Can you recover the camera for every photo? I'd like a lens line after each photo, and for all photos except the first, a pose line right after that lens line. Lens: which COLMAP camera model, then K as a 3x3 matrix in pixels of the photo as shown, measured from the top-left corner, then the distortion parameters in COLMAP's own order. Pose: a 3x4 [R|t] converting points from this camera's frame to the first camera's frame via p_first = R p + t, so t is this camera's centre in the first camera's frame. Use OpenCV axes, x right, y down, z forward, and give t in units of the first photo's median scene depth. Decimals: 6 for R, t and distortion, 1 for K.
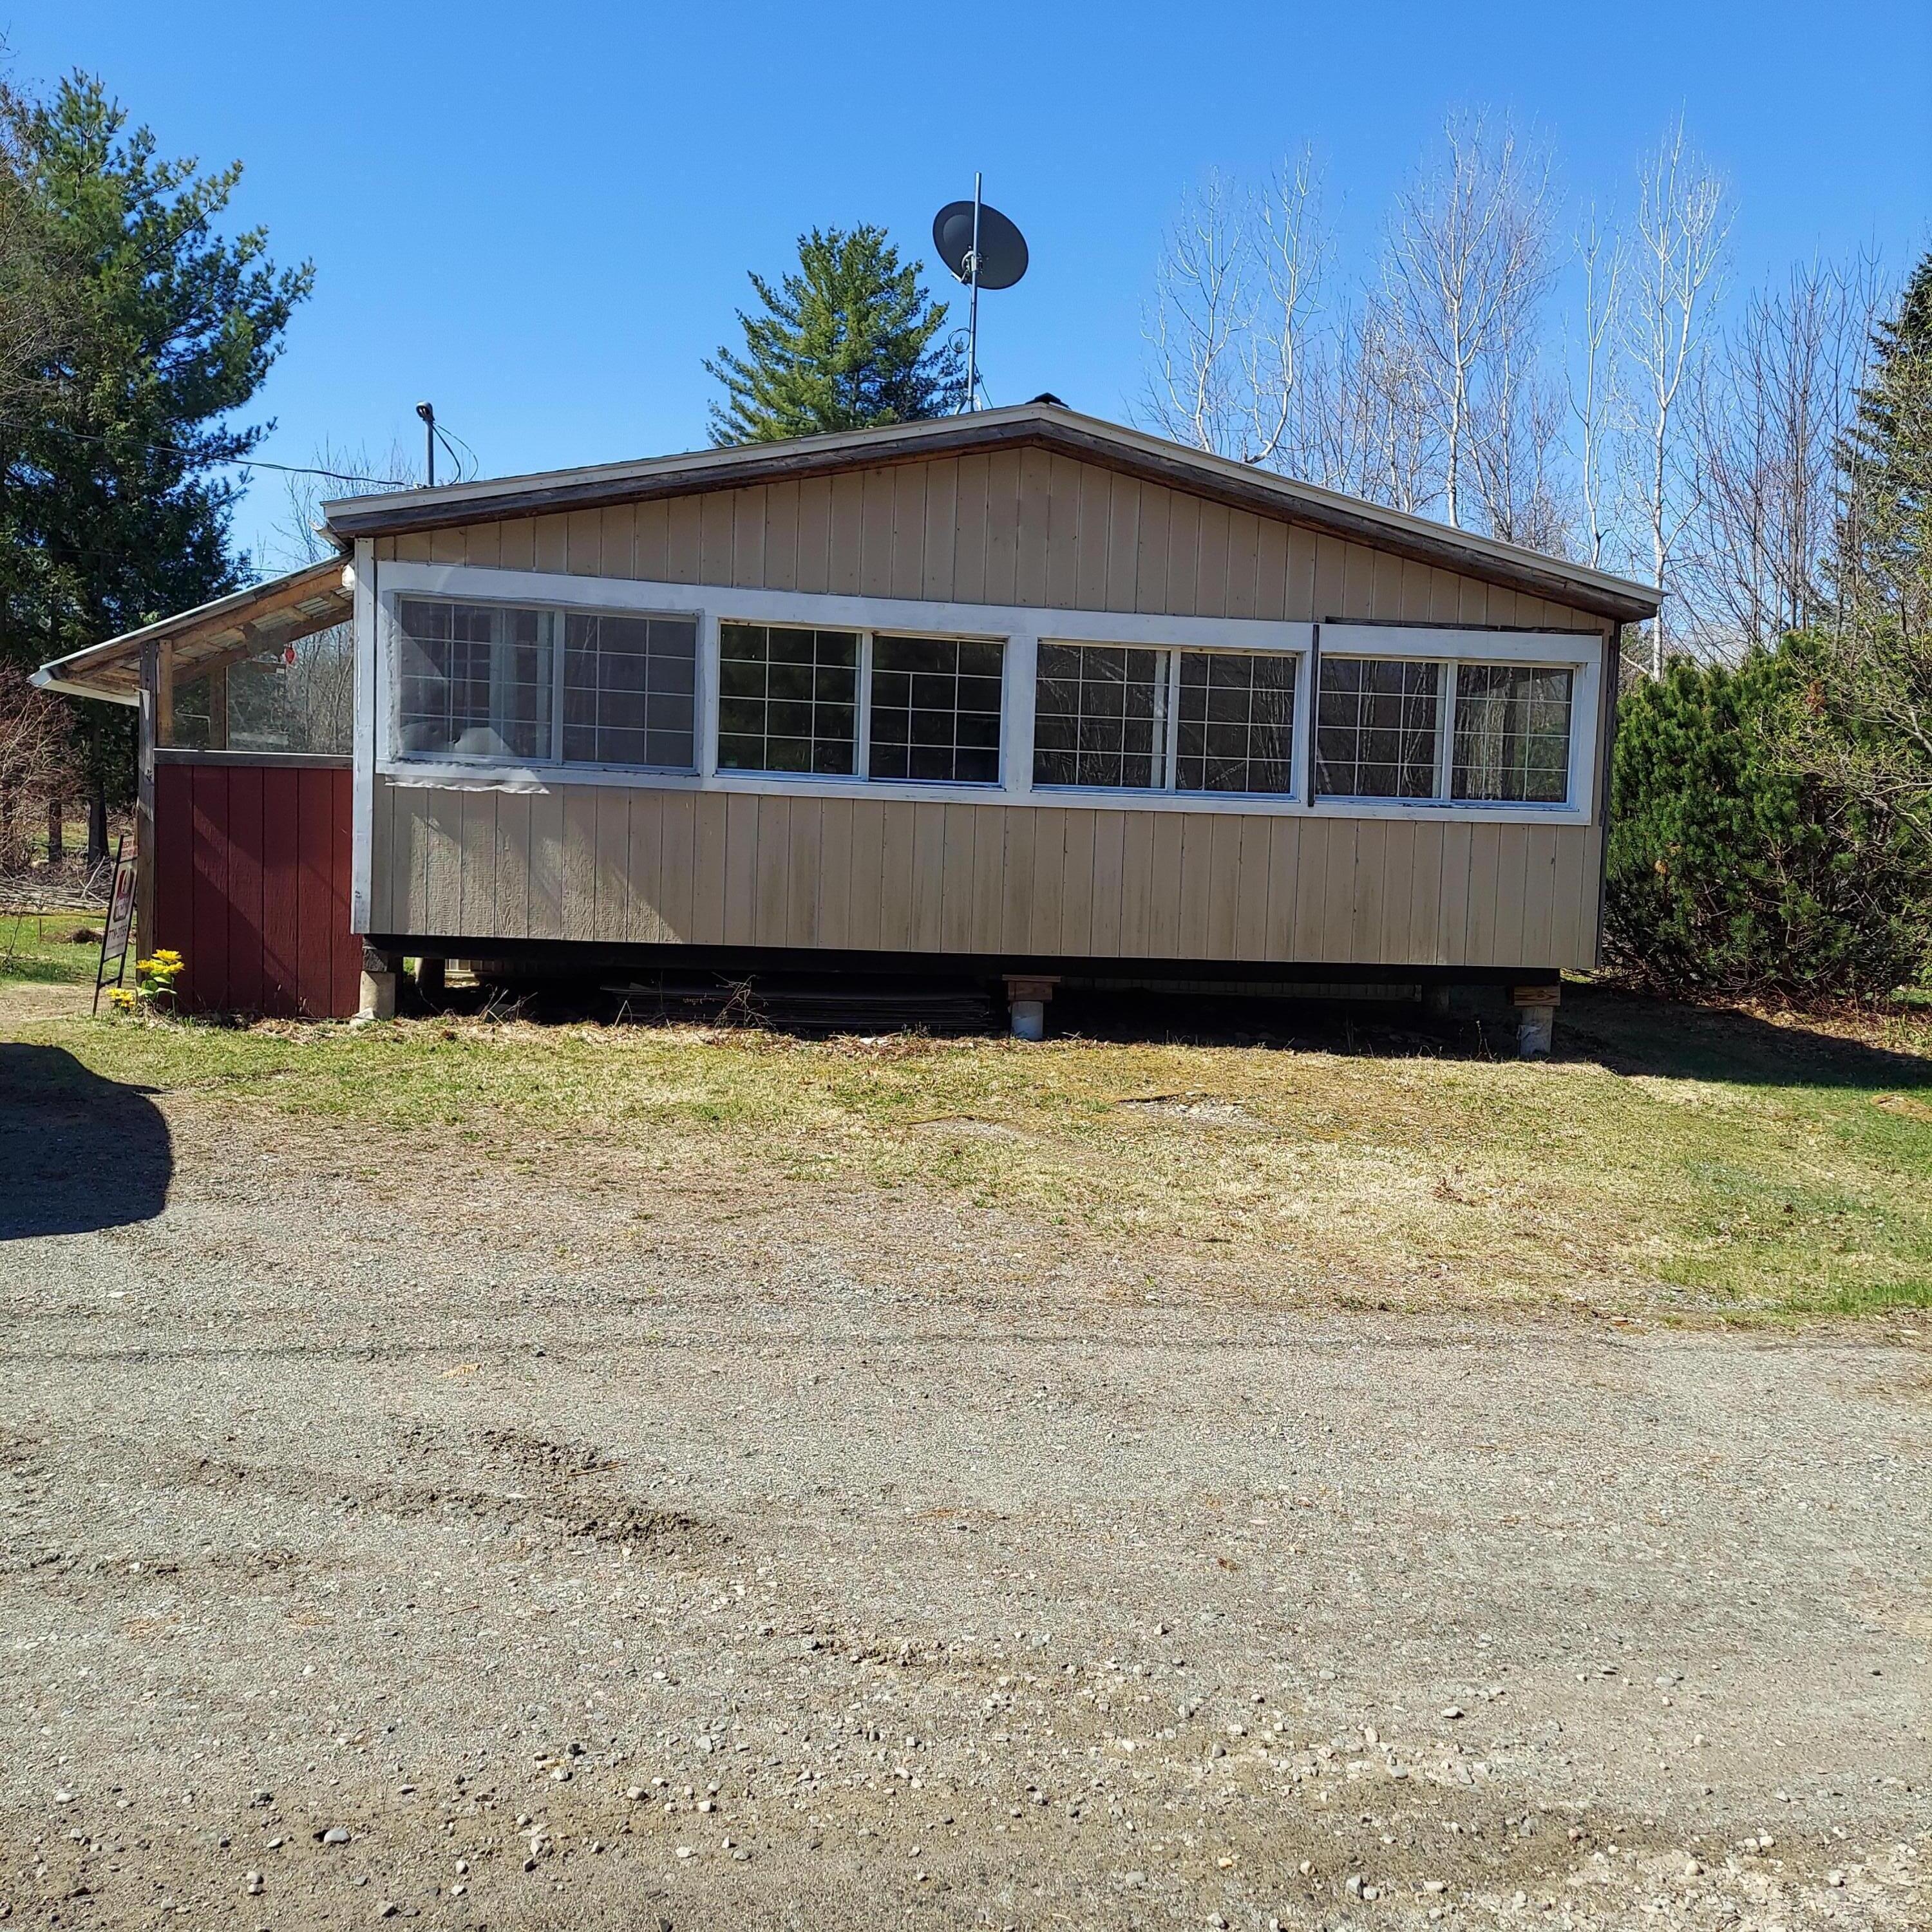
lens RADIAL K [[1811.0, 0, 963.9], [0, 1811.0, 980.0], [0, 0, 1]] dist [0.049488, 0.000000]
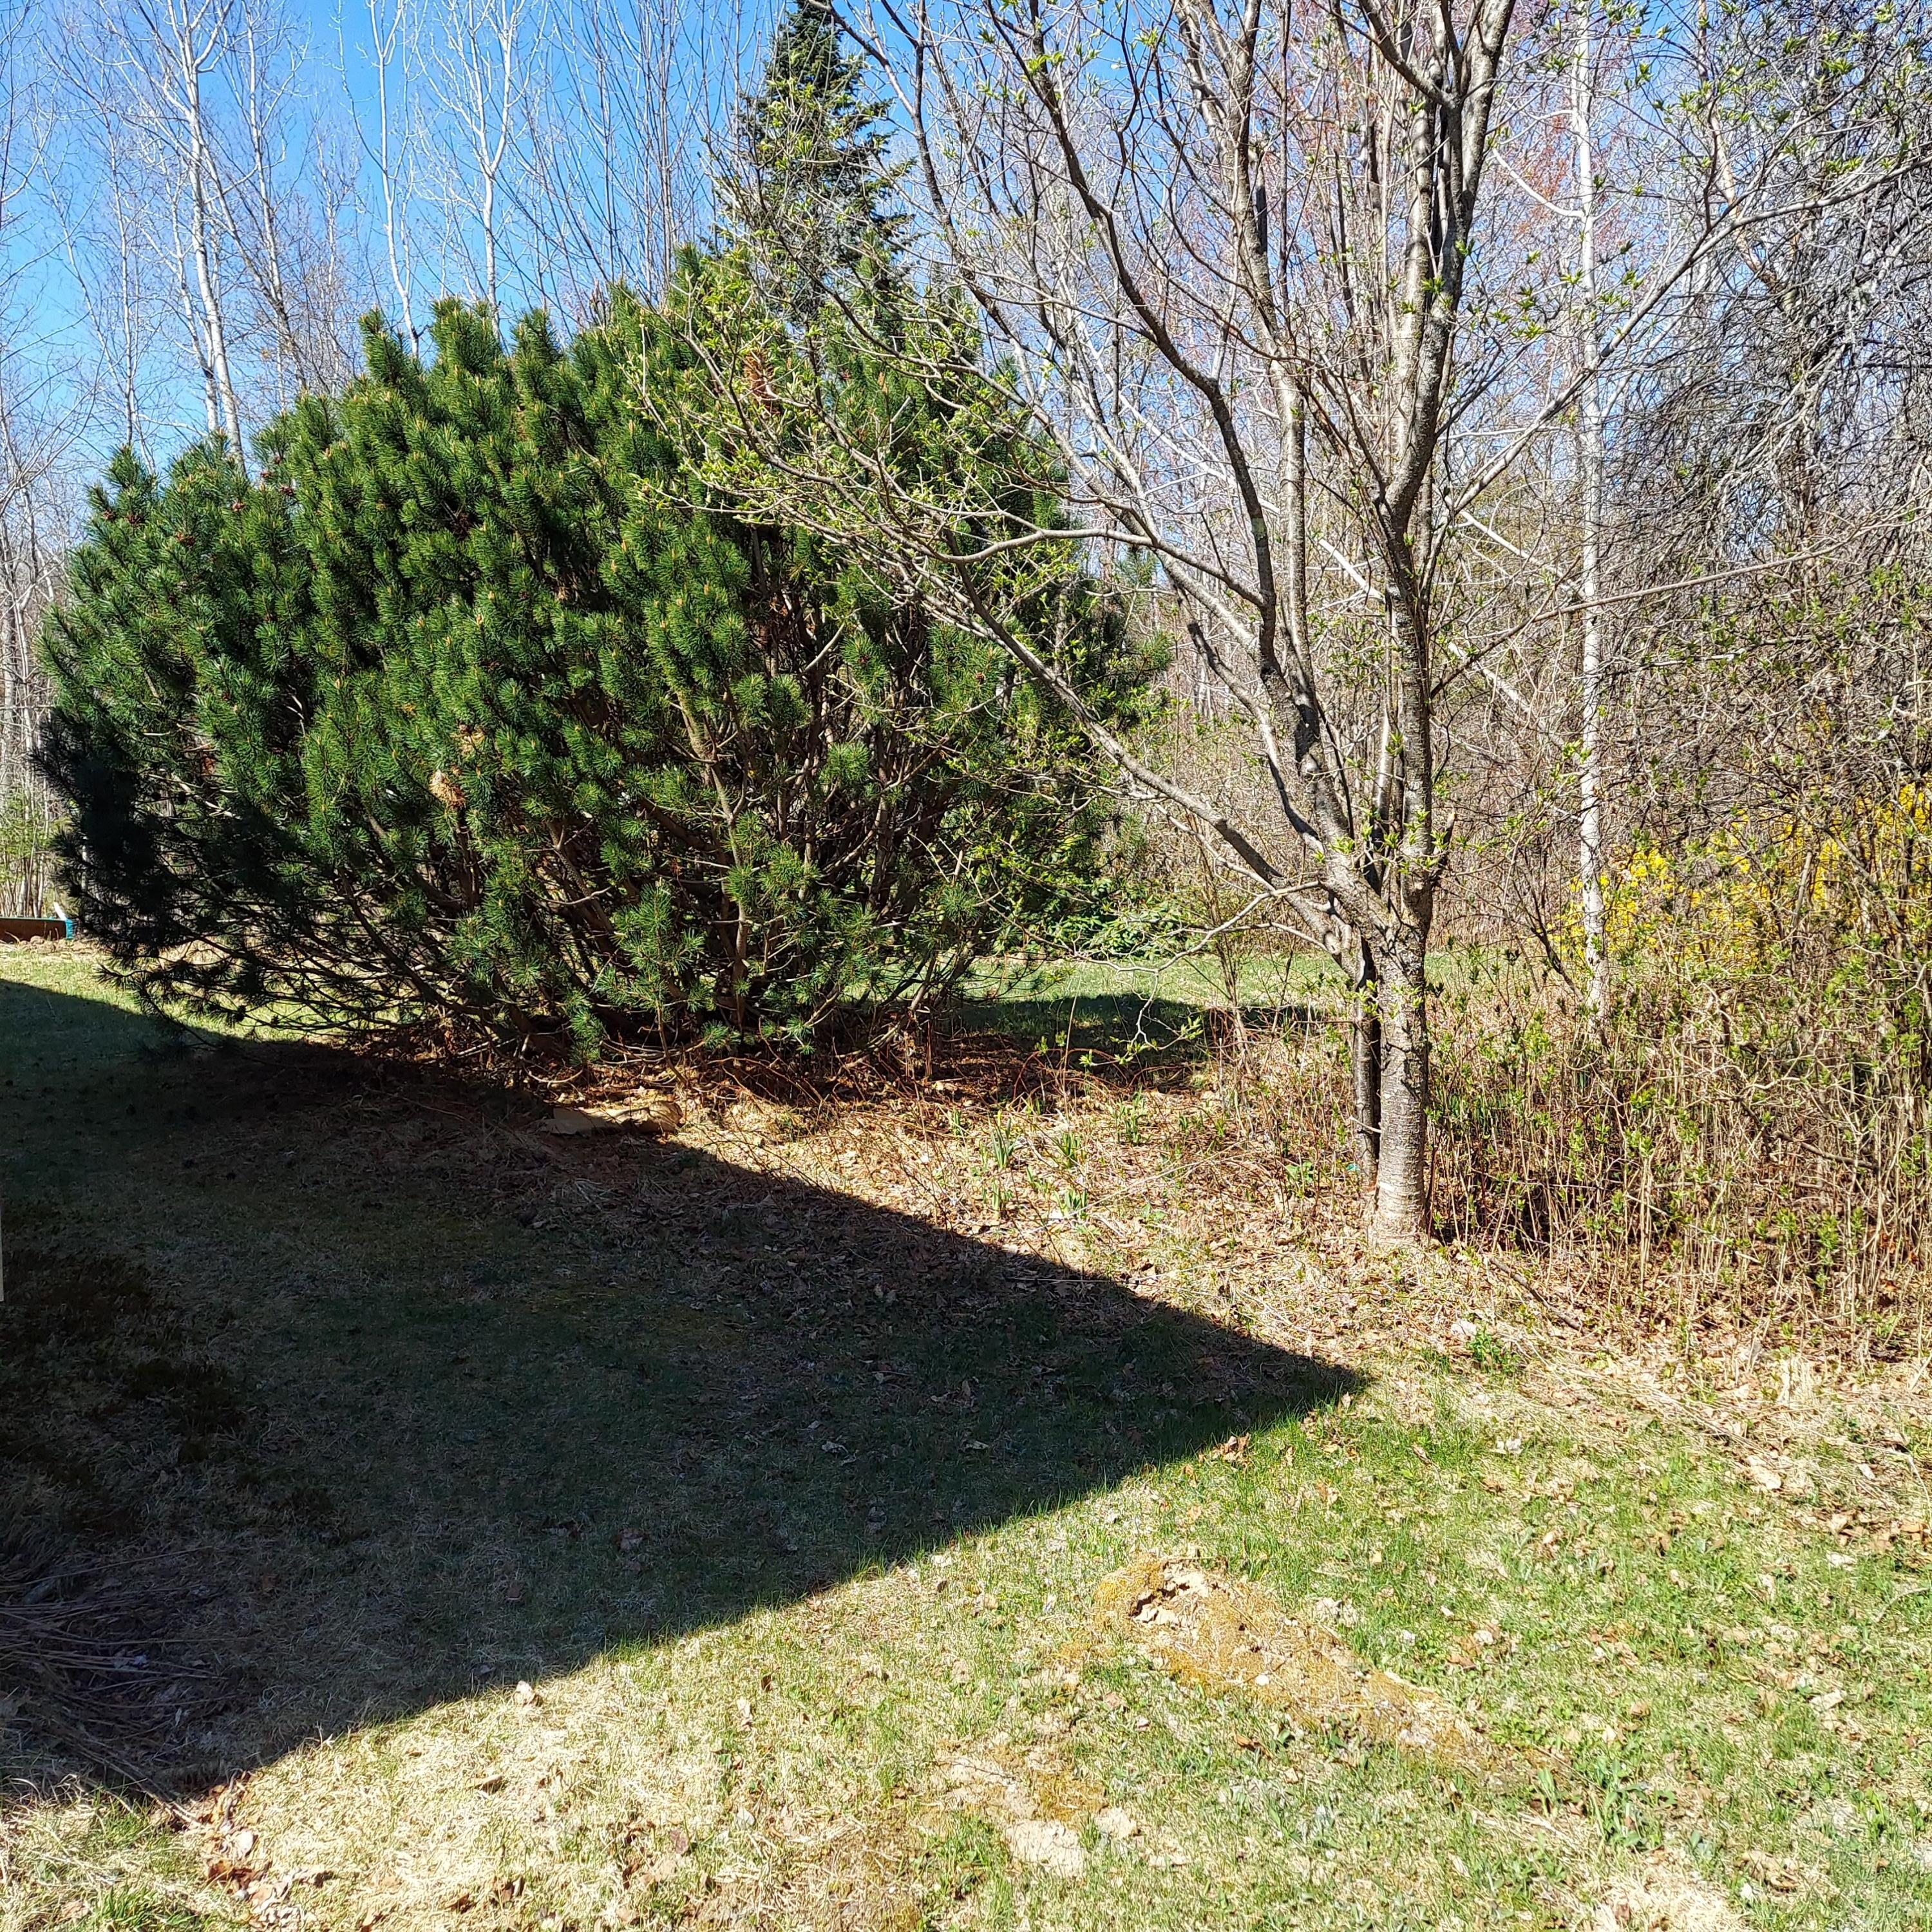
lens RADIAL K [[1811.0, 0, 969.7], [0, 1811.0, 973.8], [0, 0, 1]] dist [0.049488, 0.000000]
pose [[0.837754, -0.086234, 0.539196, 0.262330], [0.069280, 0.996257, 0.051692, -0.034421], [-0.541635, -0.005950, 0.840592, 0.607965]]
